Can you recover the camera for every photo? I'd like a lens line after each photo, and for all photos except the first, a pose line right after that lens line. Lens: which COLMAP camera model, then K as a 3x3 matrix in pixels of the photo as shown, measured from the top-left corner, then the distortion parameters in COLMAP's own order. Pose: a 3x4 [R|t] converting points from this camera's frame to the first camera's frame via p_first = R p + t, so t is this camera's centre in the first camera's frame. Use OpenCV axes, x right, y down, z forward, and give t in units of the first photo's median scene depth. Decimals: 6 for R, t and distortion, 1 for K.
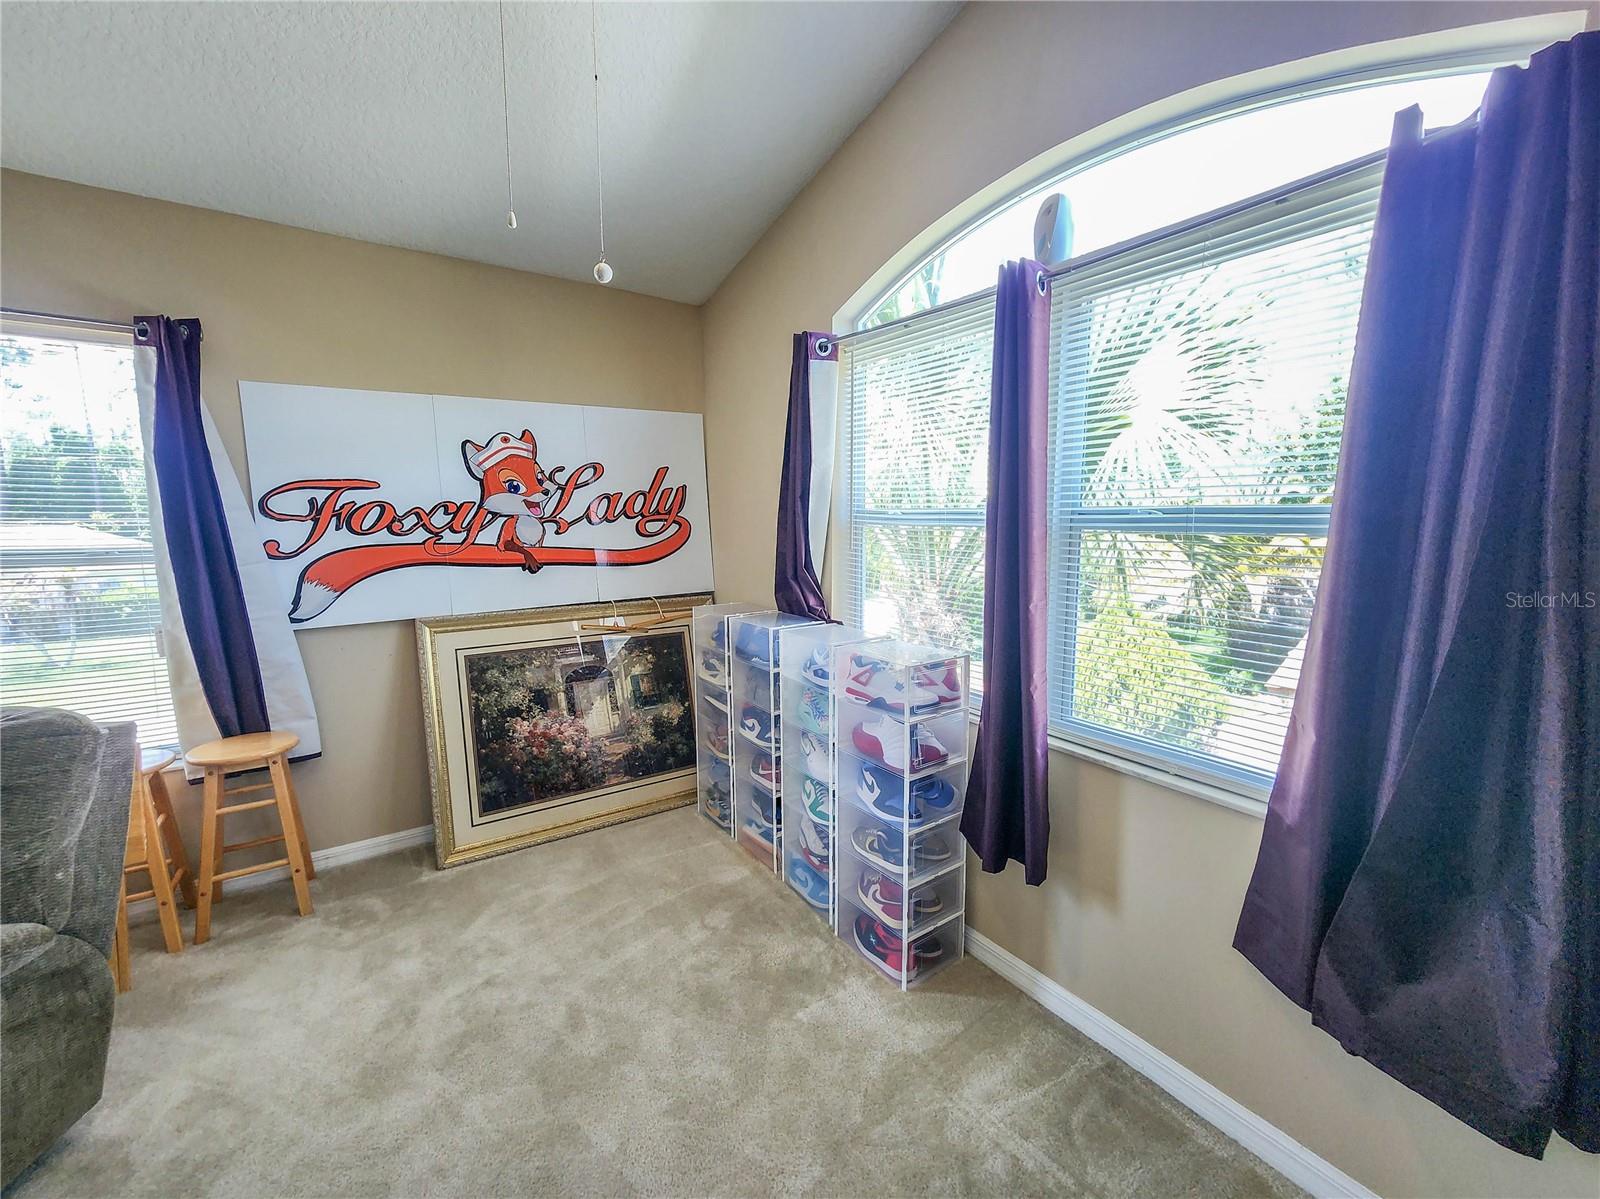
lens RADIAL K [[667.2, 0, 800.6], [0, 667.2, 595.1], [0, 0, 1]] dist [0.004984, 0.000728]
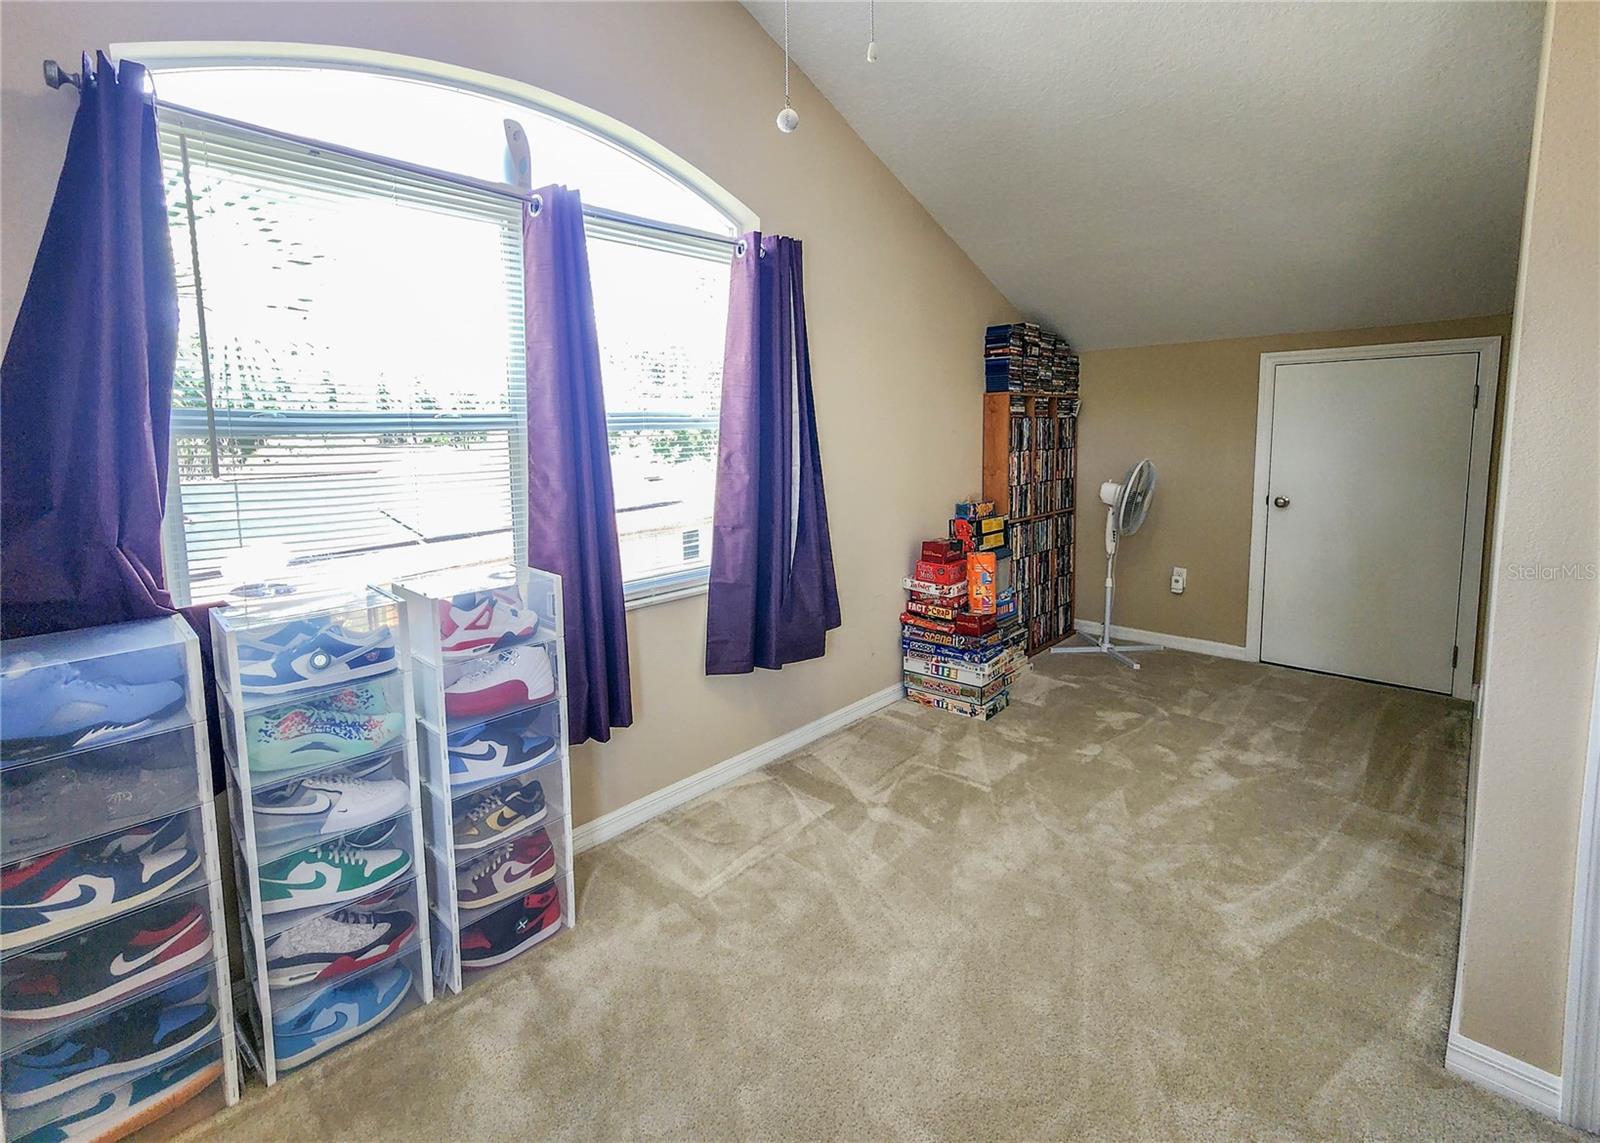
lens RADIAL K [[732.1, 0, 799.4], [0, 732.1, 493.5], [0, 0, 1]] dist [-0.001150, -0.000295]
pose [[-0.222693, -0.092336, 0.970506, -0.807493], [0.126944, 0.984282, 0.122776, -0.082359], [-0.966588, 0.150541, -0.207471, 0.775228]]
